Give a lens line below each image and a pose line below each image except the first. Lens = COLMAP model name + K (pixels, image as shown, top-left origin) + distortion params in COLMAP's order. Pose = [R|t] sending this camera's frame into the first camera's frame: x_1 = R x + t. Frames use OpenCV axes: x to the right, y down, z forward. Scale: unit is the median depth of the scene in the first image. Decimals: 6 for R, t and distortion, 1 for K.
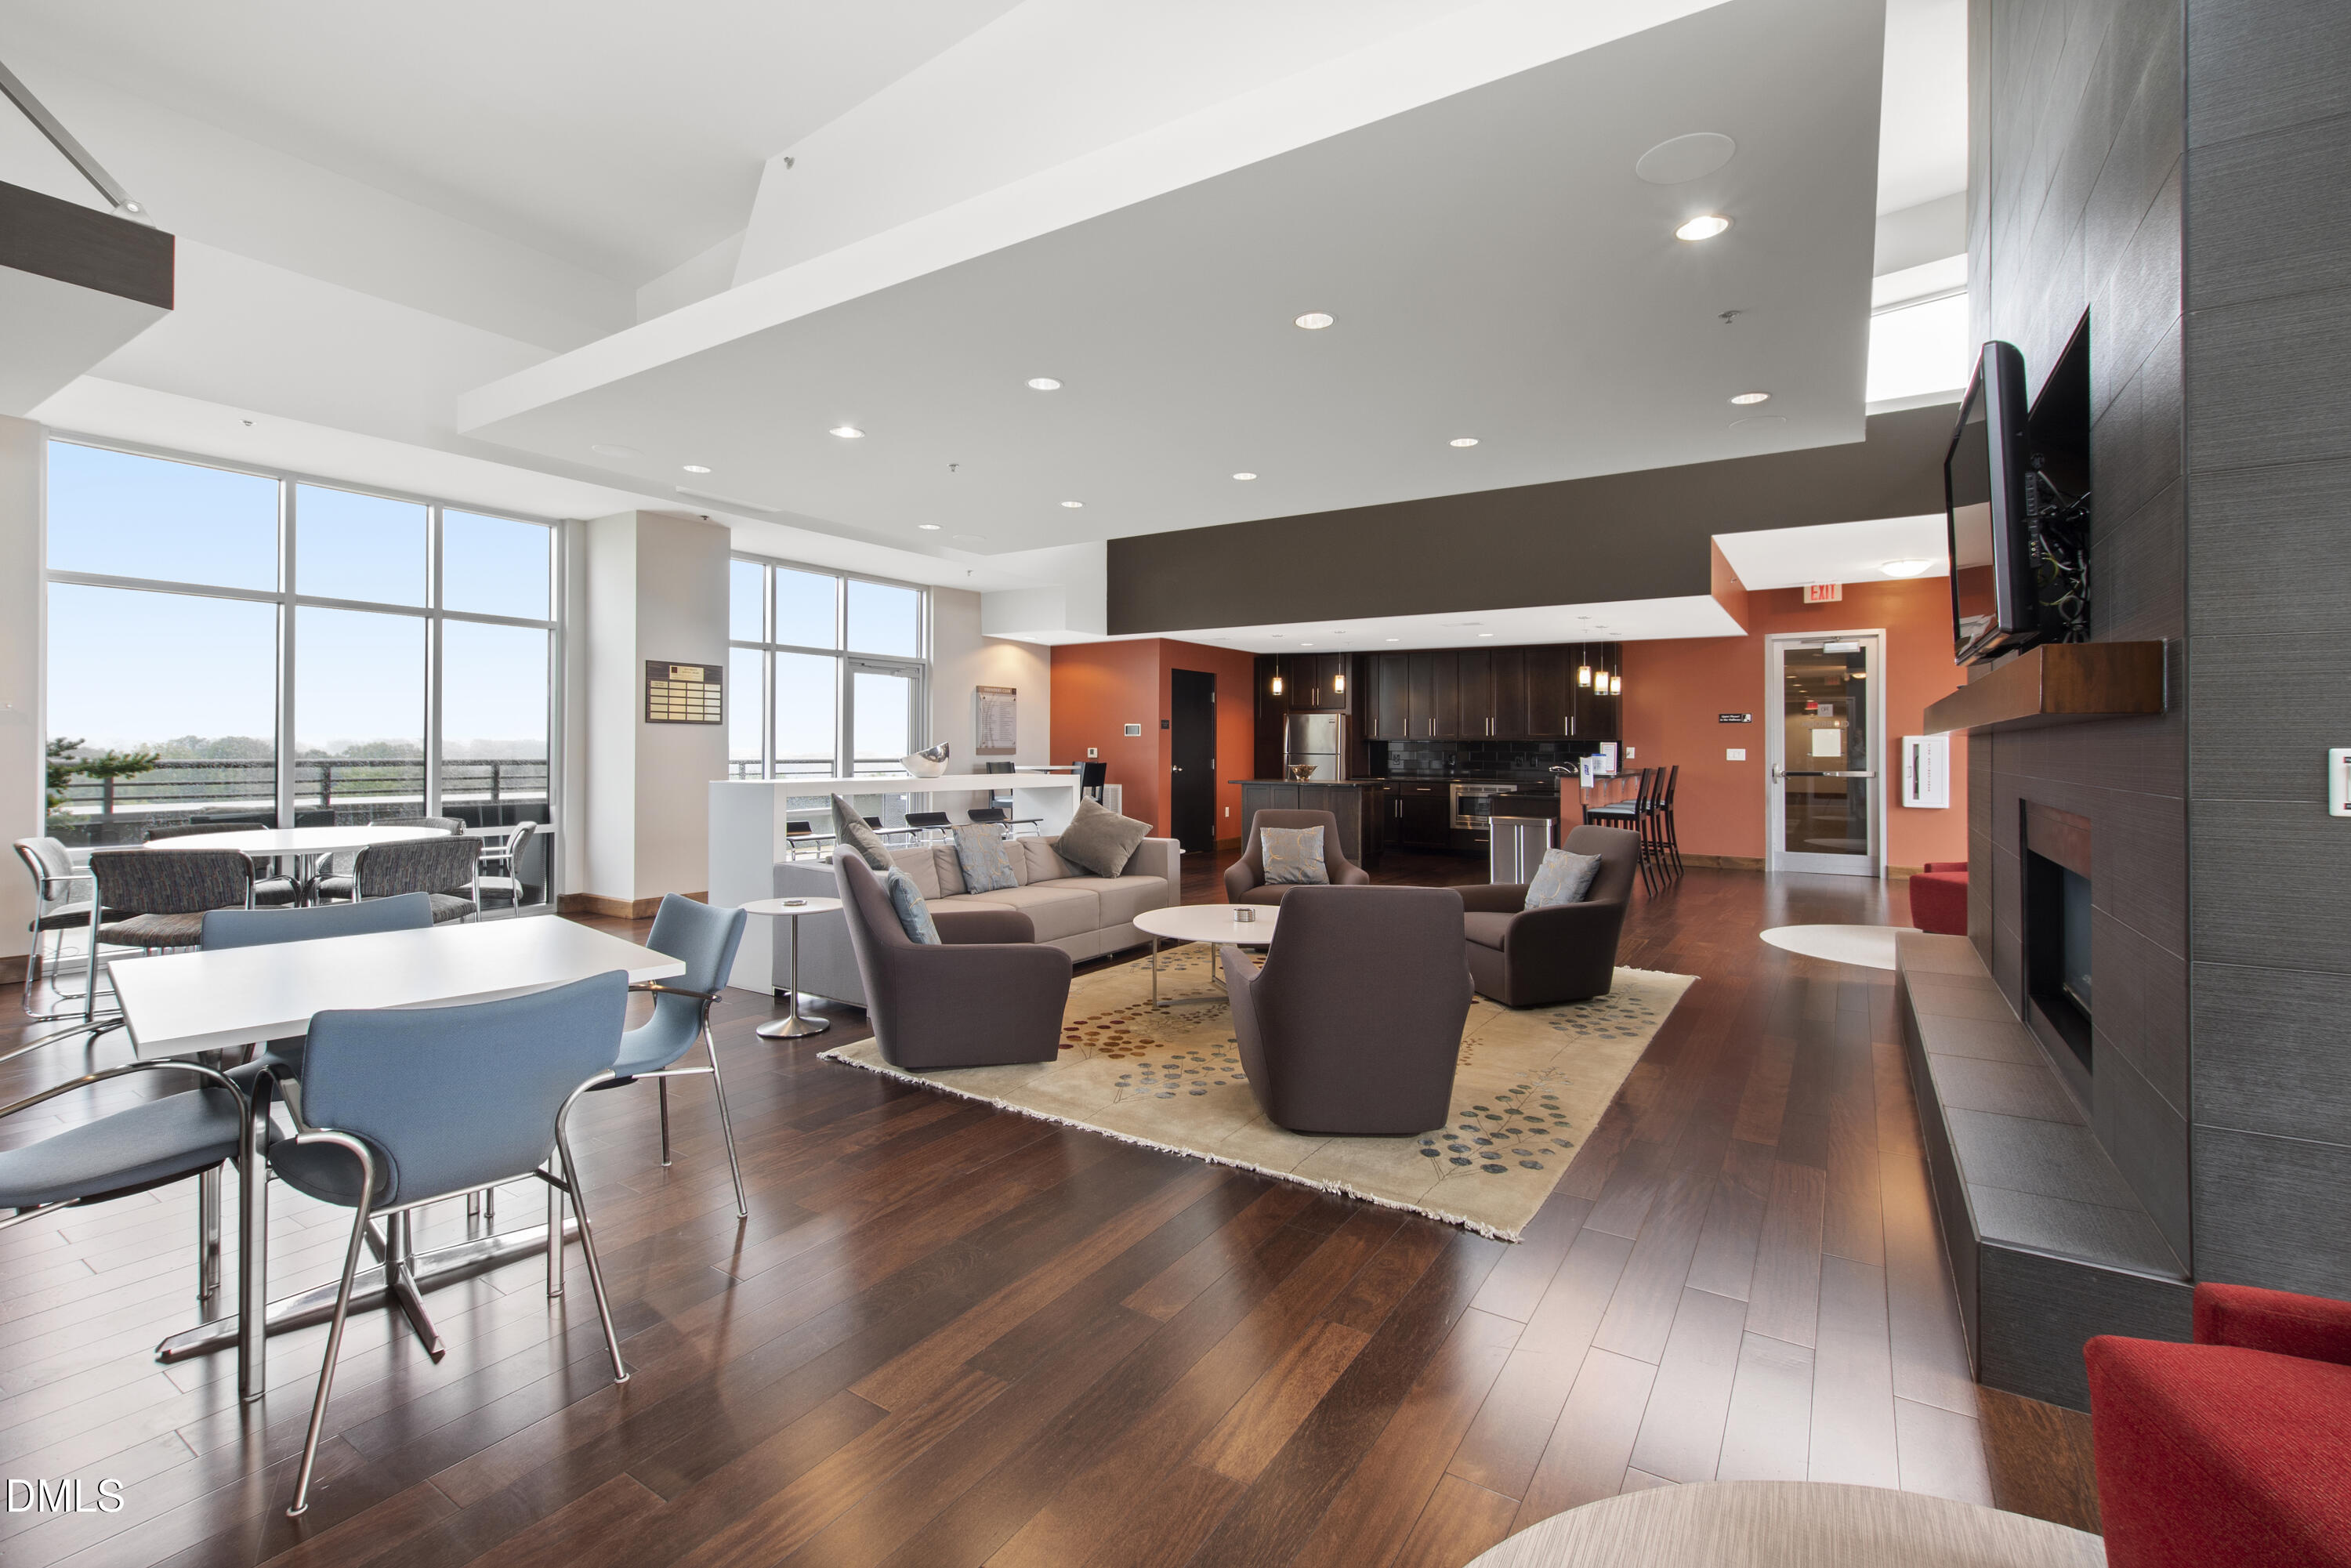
lens RADIAL K [[1043.1, 0, 1188.0], [0, 1043.1, 771.5], [0, 0, 1]] dist [0.001305, 0.000011]
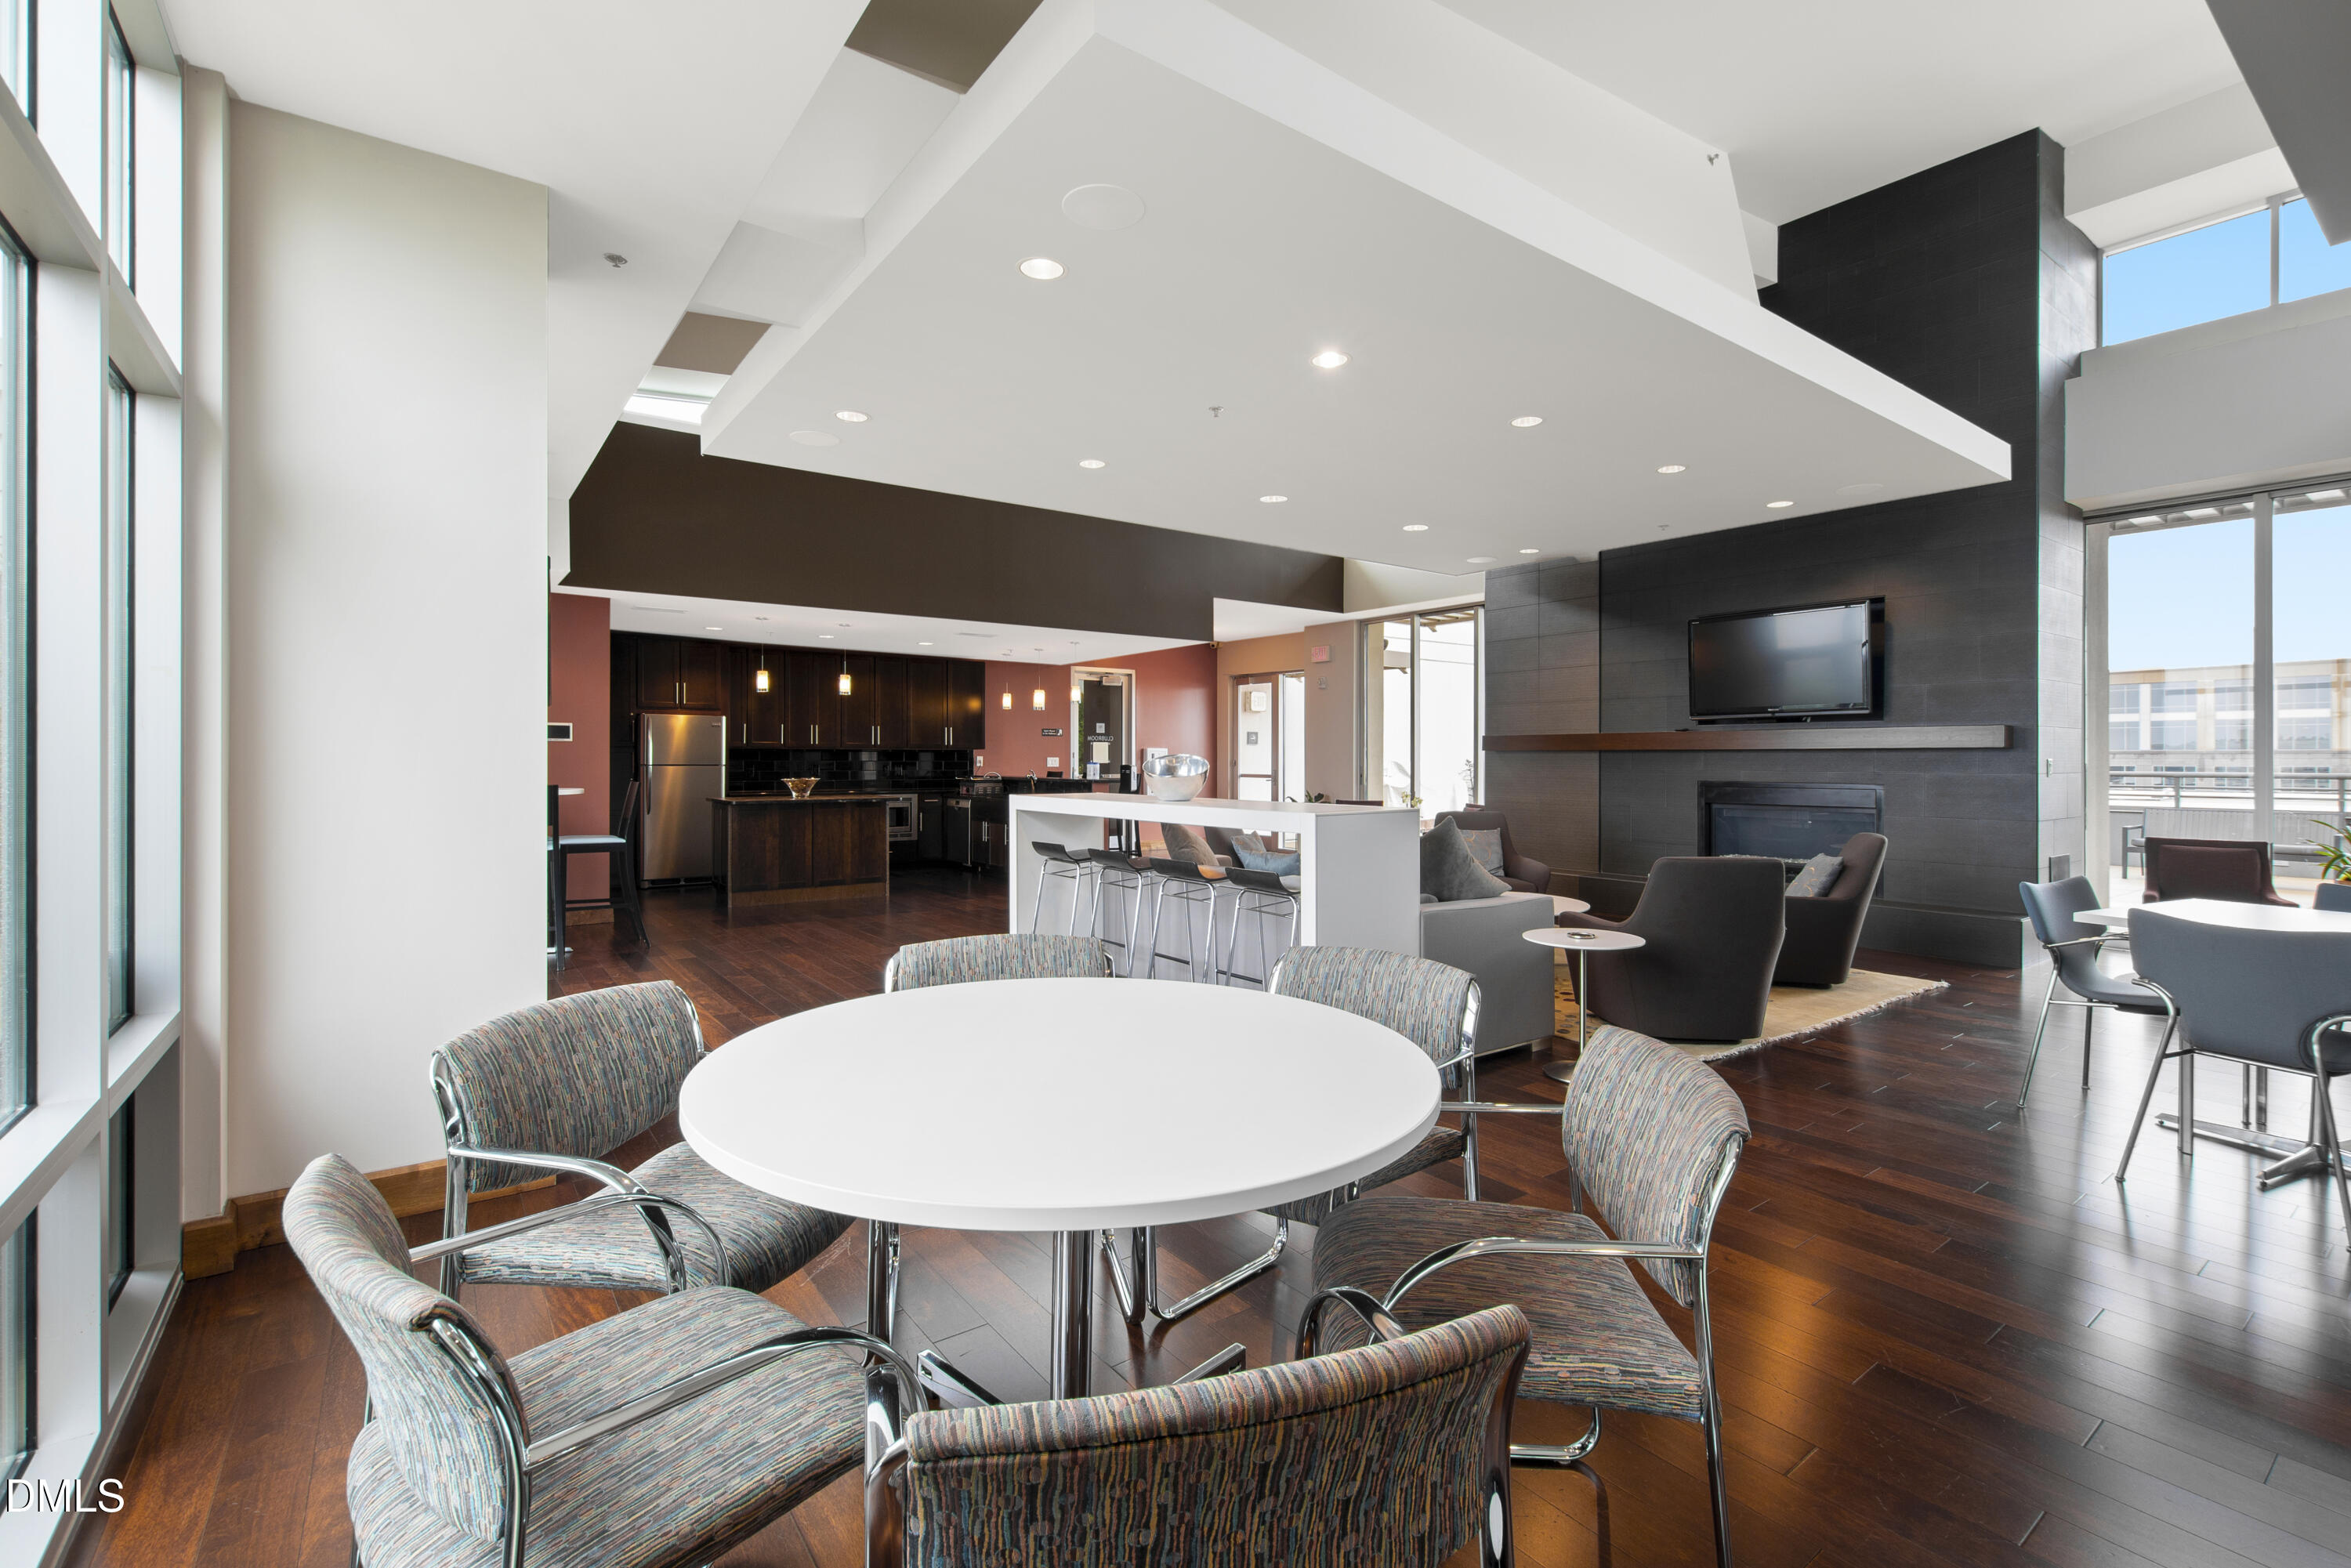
lens RADIAL K [[1043.1, 0, 1188.0], [0, 1043.1, 771.5], [0, 0, 1]] dist [0.001305, 0.000011]
pose [[0.356785, -0.015960, 0.934050, -0.573824], [0.022070, 0.999719, 0.008652, -0.012585], [-0.933926, 0.017527, 0.357037, 0.428370]]
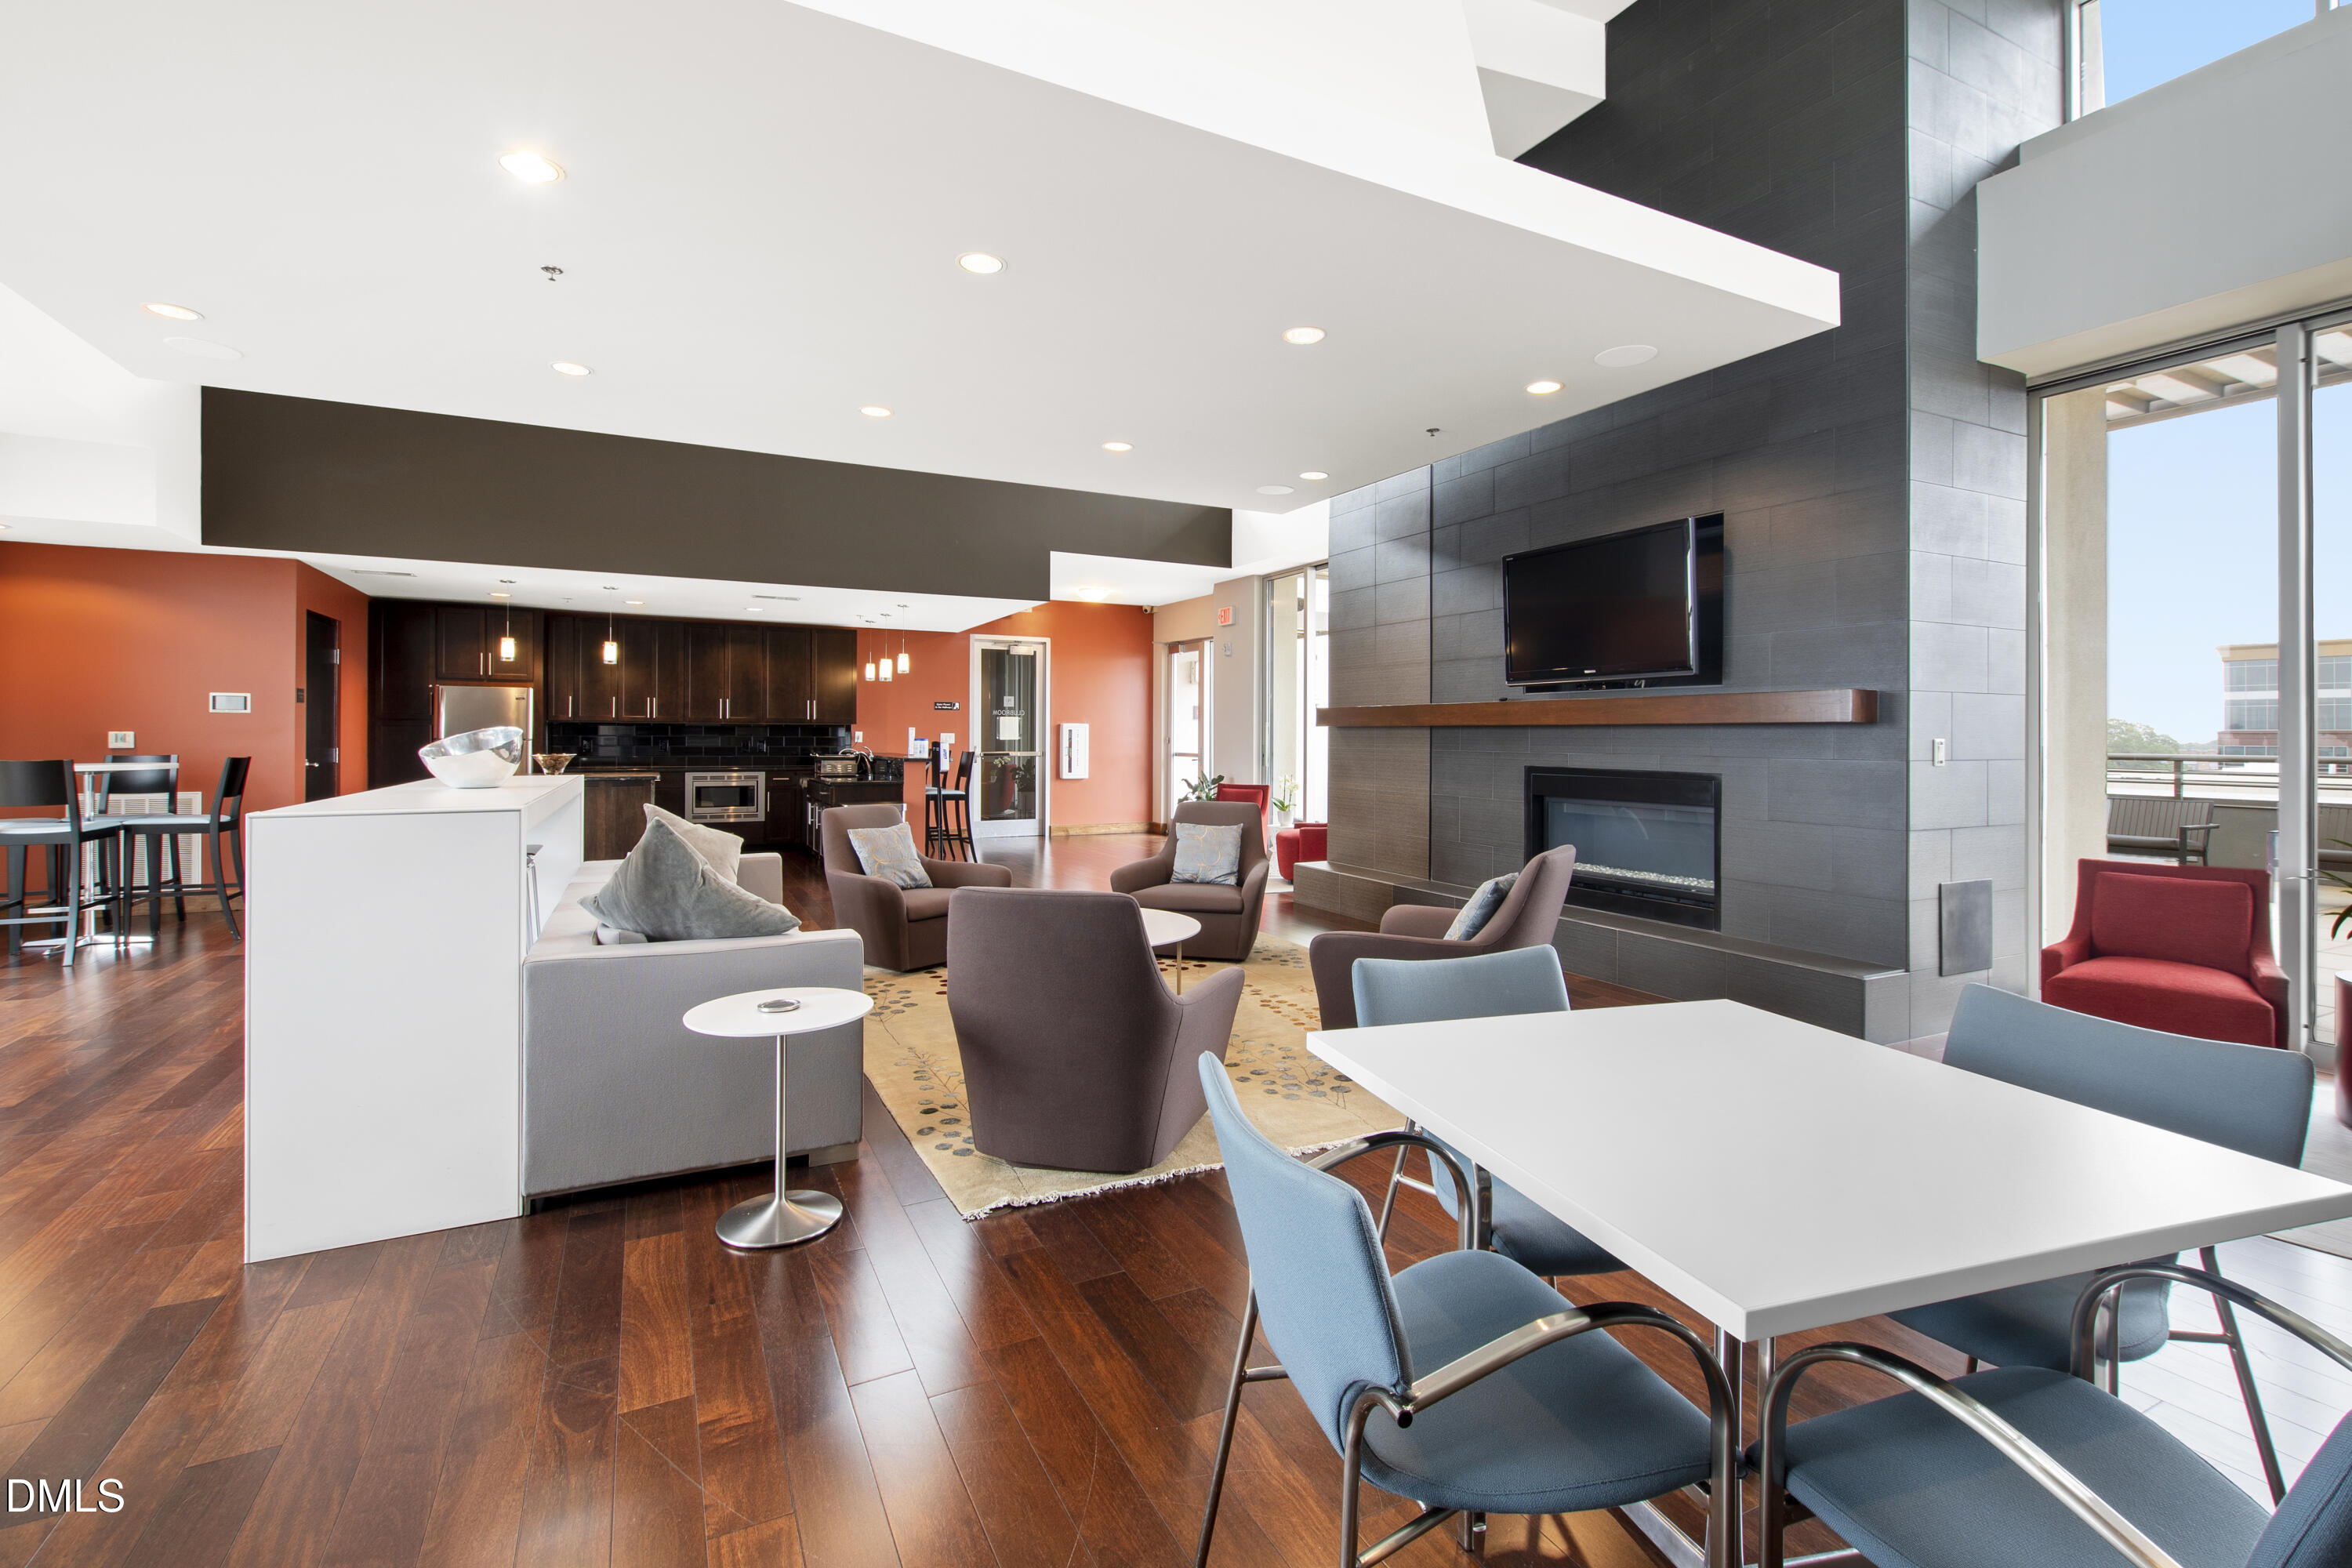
lens RADIAL K [[1040.7, 0, 1192.6], [0, 1040.7, 744.9], [0, 0, 1]] dist [-0.000070, 0.000235]
pose [[0.501242, -0.009423, 0.865256, -0.320938], [0.016504, 0.999863, 0.001329, -0.006388], [-0.865150, 0.013614, 0.501329, 0.213504]]
